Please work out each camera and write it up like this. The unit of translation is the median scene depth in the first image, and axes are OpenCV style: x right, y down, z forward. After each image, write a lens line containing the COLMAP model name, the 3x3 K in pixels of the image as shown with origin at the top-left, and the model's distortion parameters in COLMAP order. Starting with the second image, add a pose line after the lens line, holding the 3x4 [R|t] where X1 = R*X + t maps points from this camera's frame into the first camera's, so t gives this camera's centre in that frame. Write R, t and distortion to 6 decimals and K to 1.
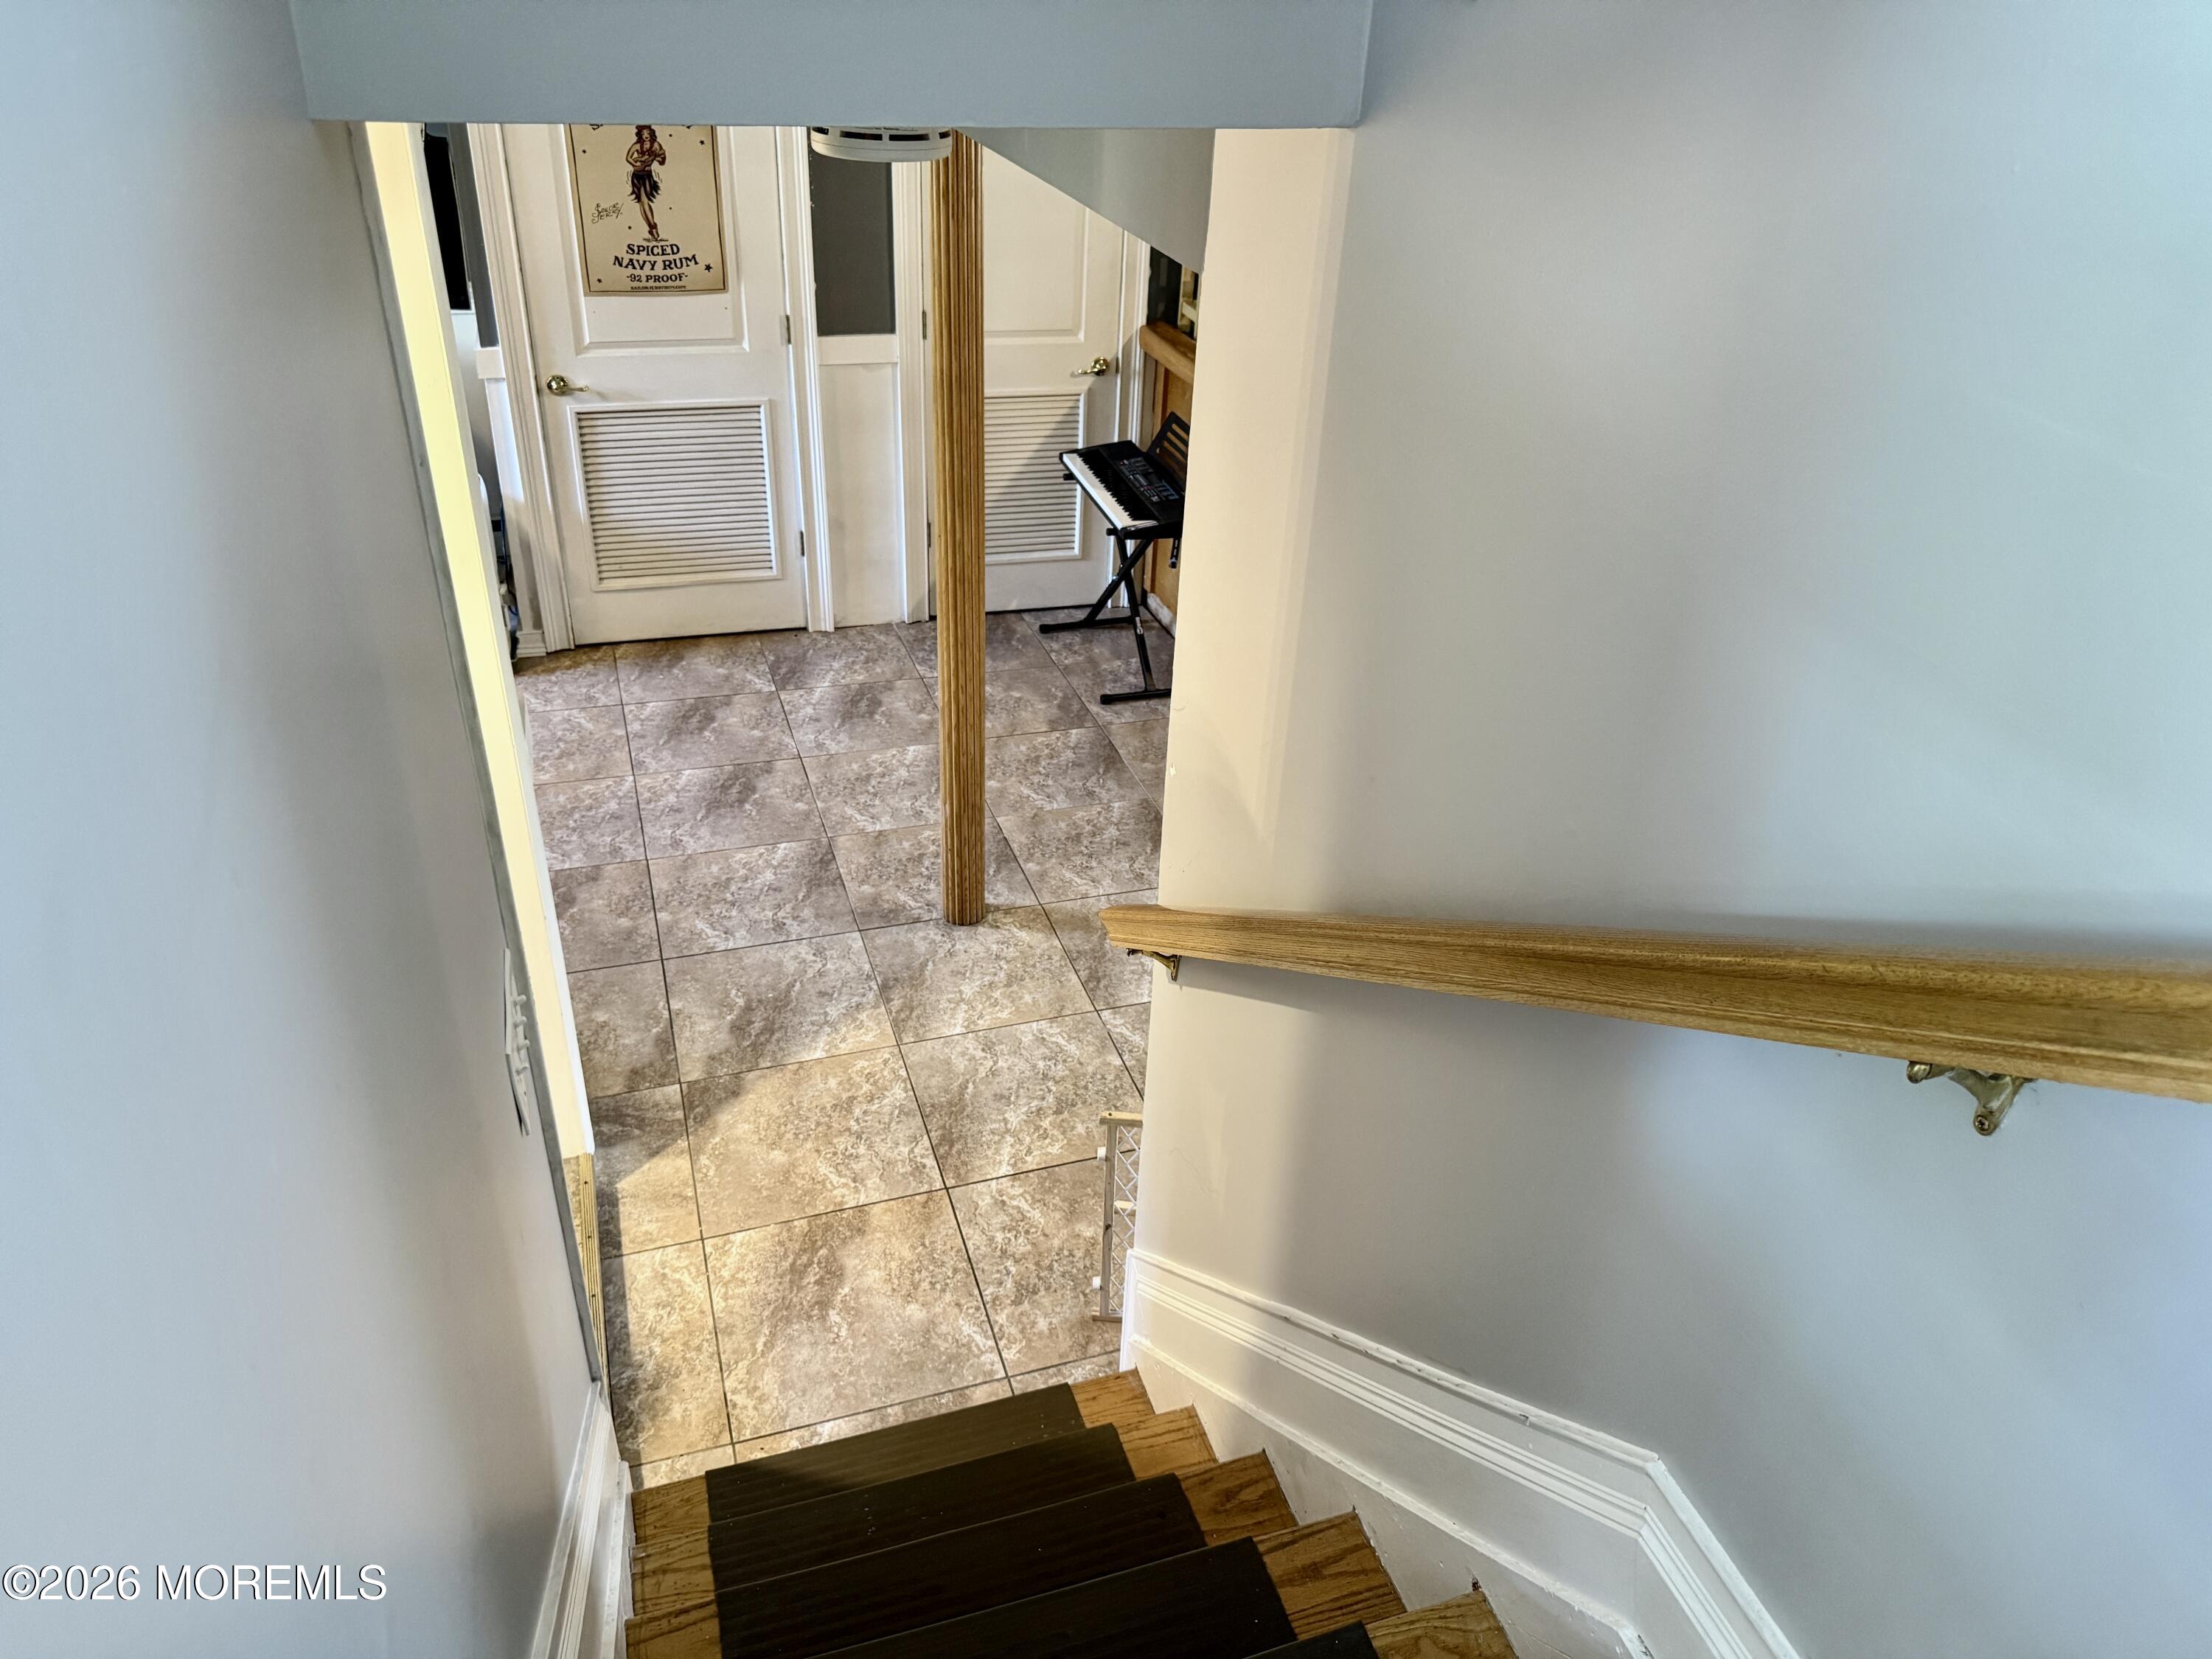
lens RADIAL K [[1551.7, 0, 1107.2], [0, 1551.7, 832.4], [0, 0, 1]] dist [0.067699, -0.149238]
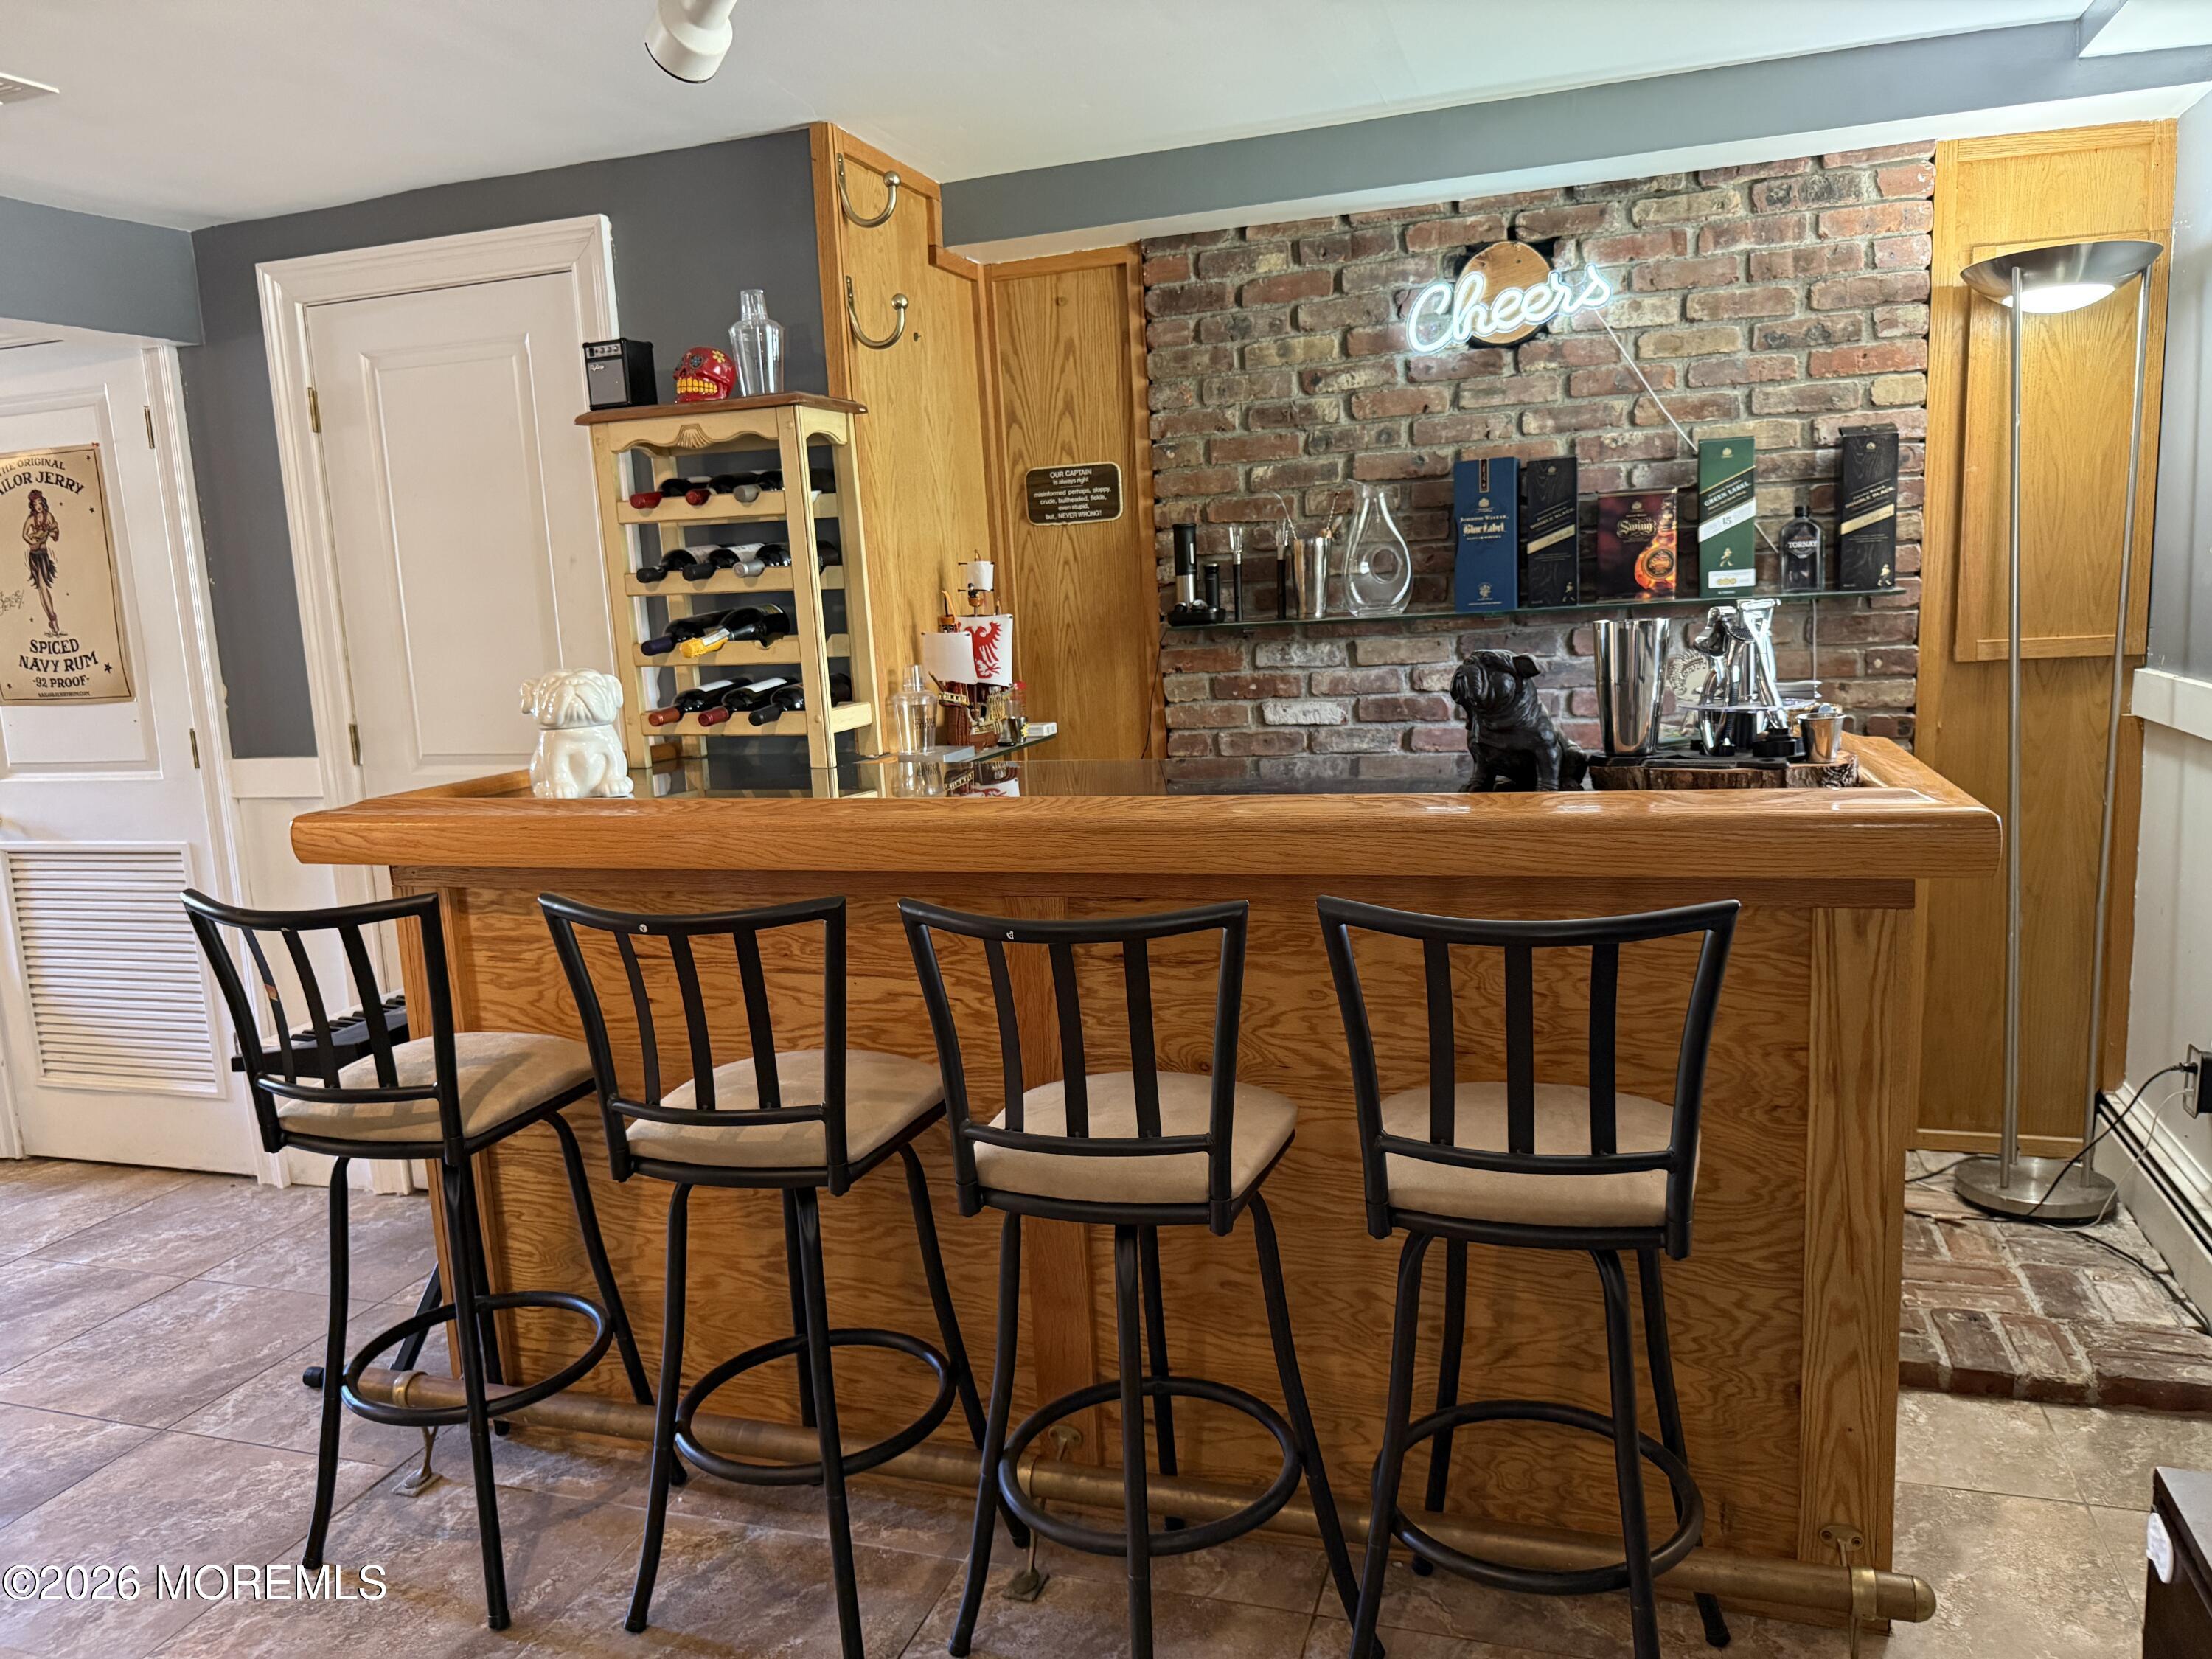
lens RADIAL K [[1568.4, 0, 1143.5], [0, 1568.4, 883.9], [0, 0, 1]] dist [0.087660, -0.152336]
pose [[0.805329, 0.022437, -0.592403, 0.589854], [-0.221777, 0.938126, -0.265959, -0.174778], [0.549781, 0.345566, 0.760477, 0.737636]]
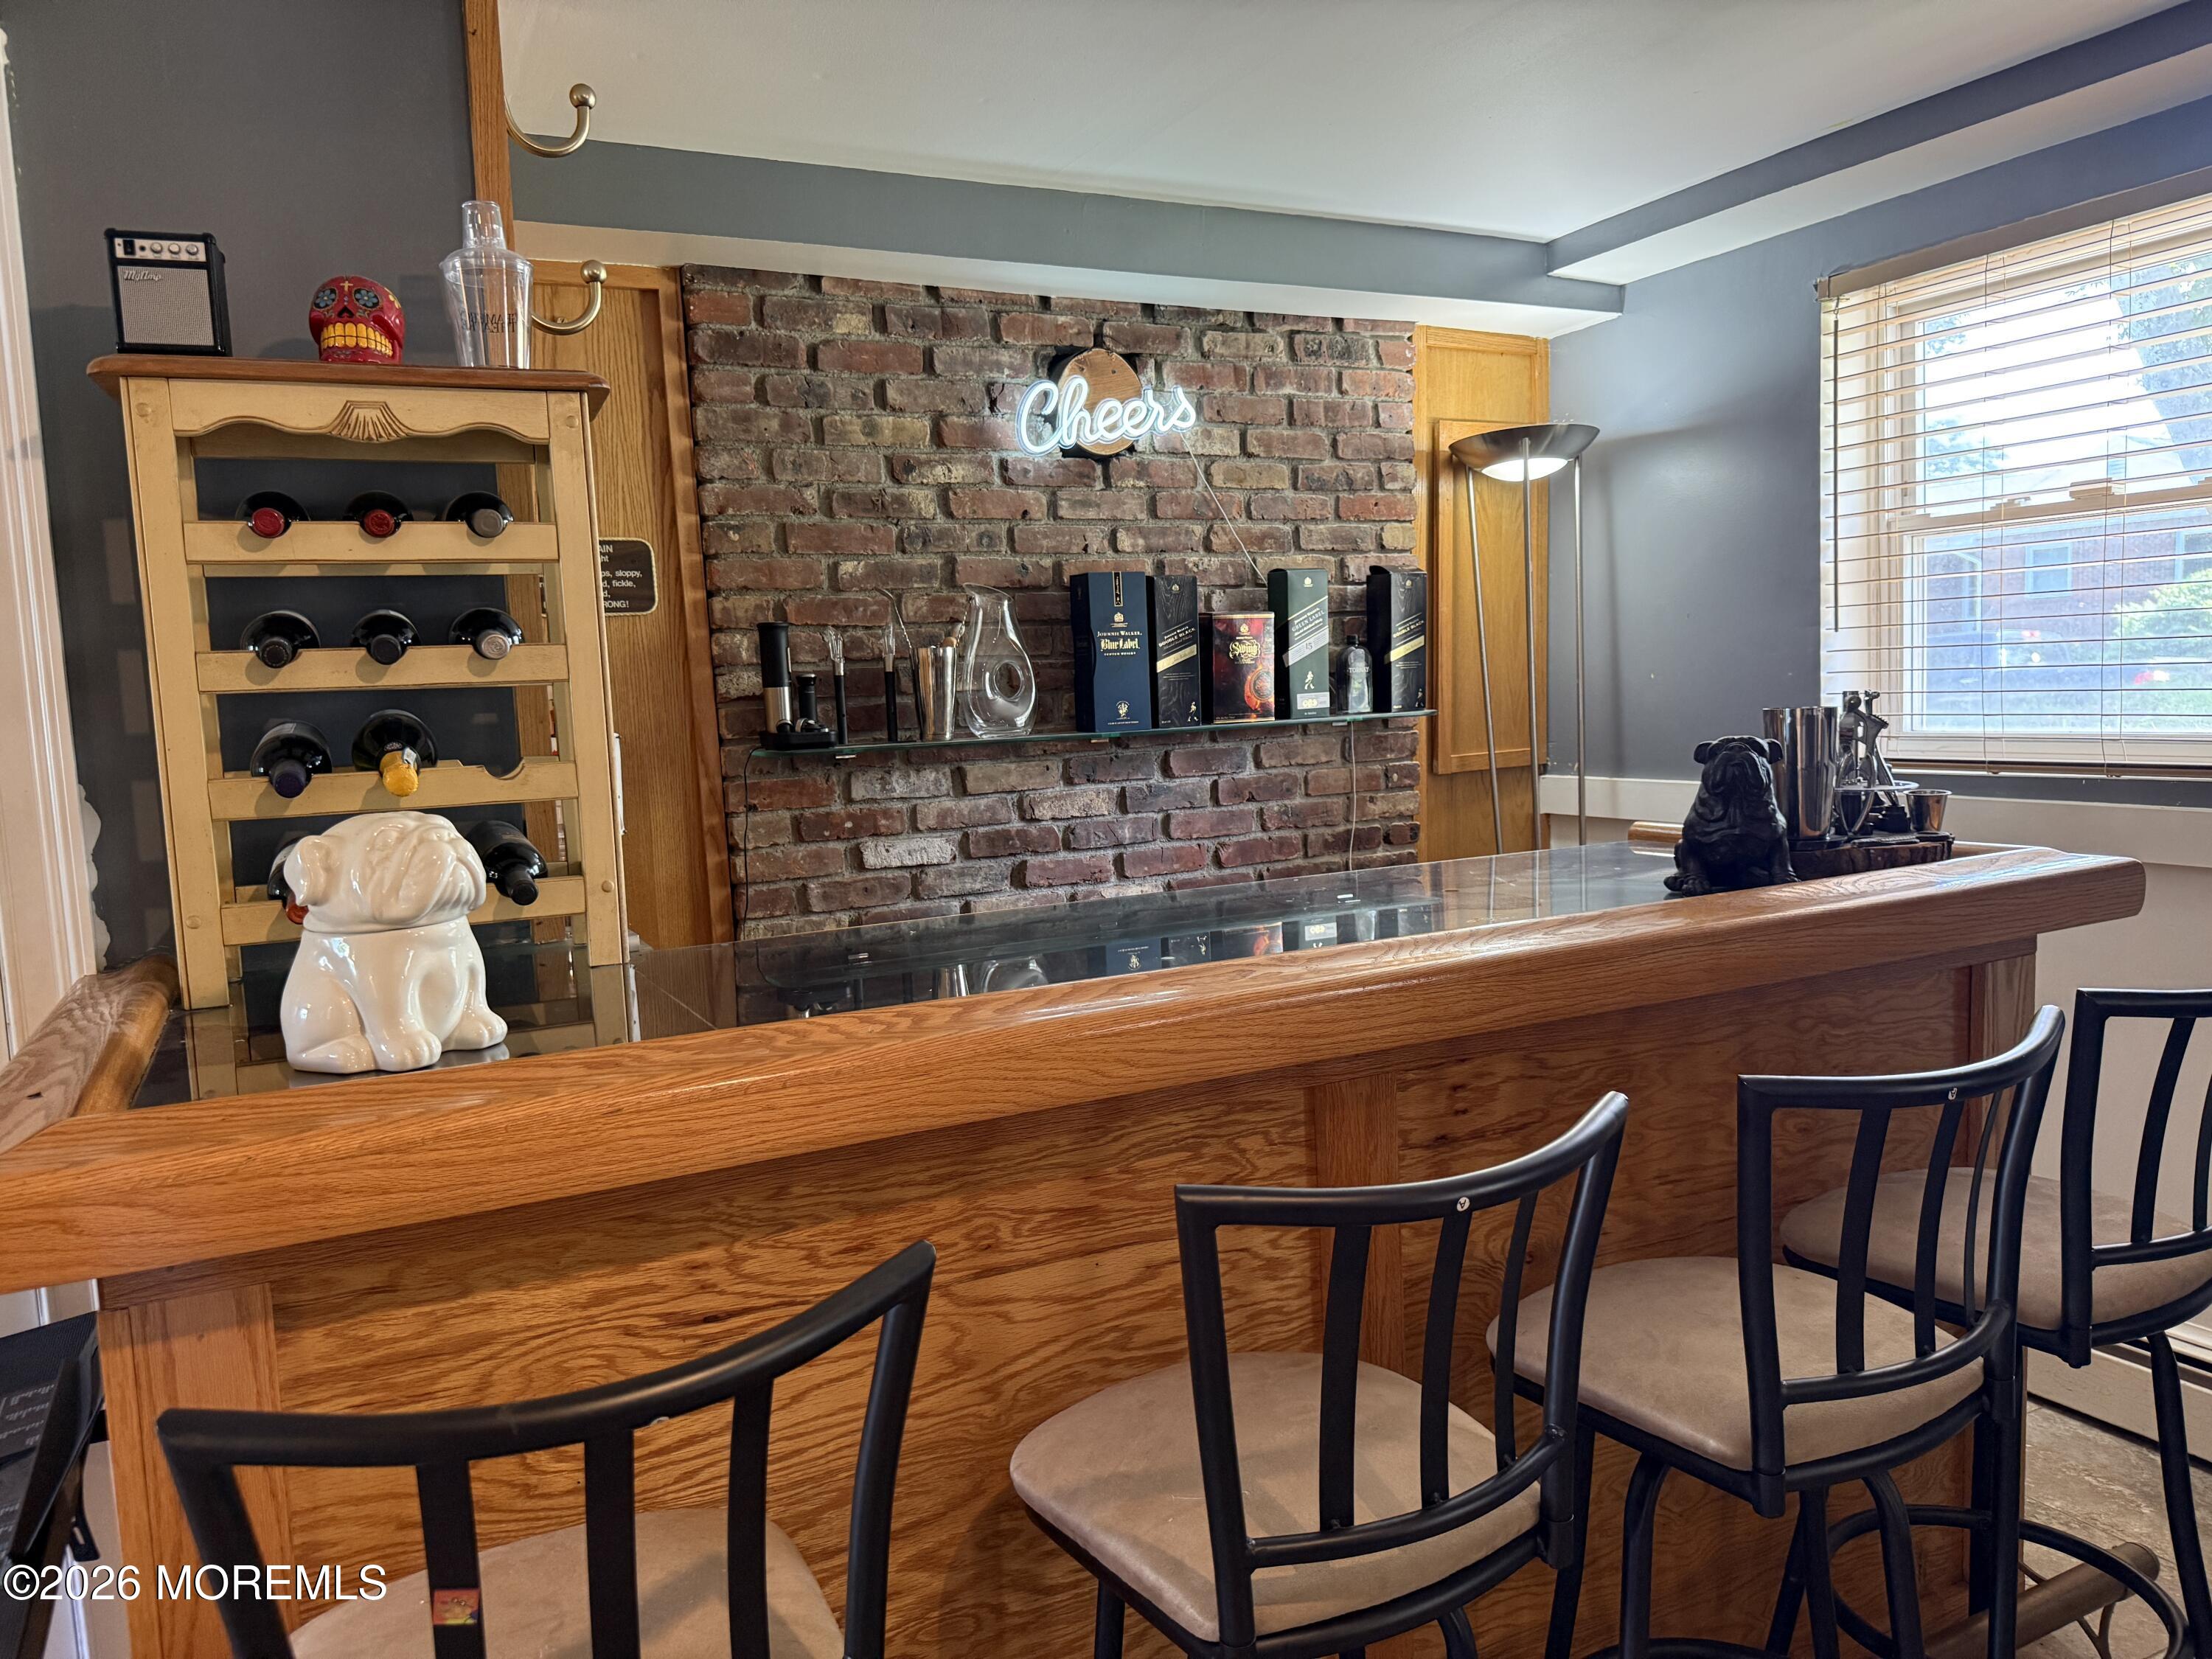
lens RADIAL K [[1562.6, 0, 1121.4], [0, 1562.6, 833.1], [0, 0, 1]] dist [0.235757, -0.364058]
pose [[0.983414, -0.105194, 0.147753, 0.208564], [0.158349, 0.895191, -0.416605, -0.198312], [-0.088443, 0.433091, 0.897000, 0.746218]]
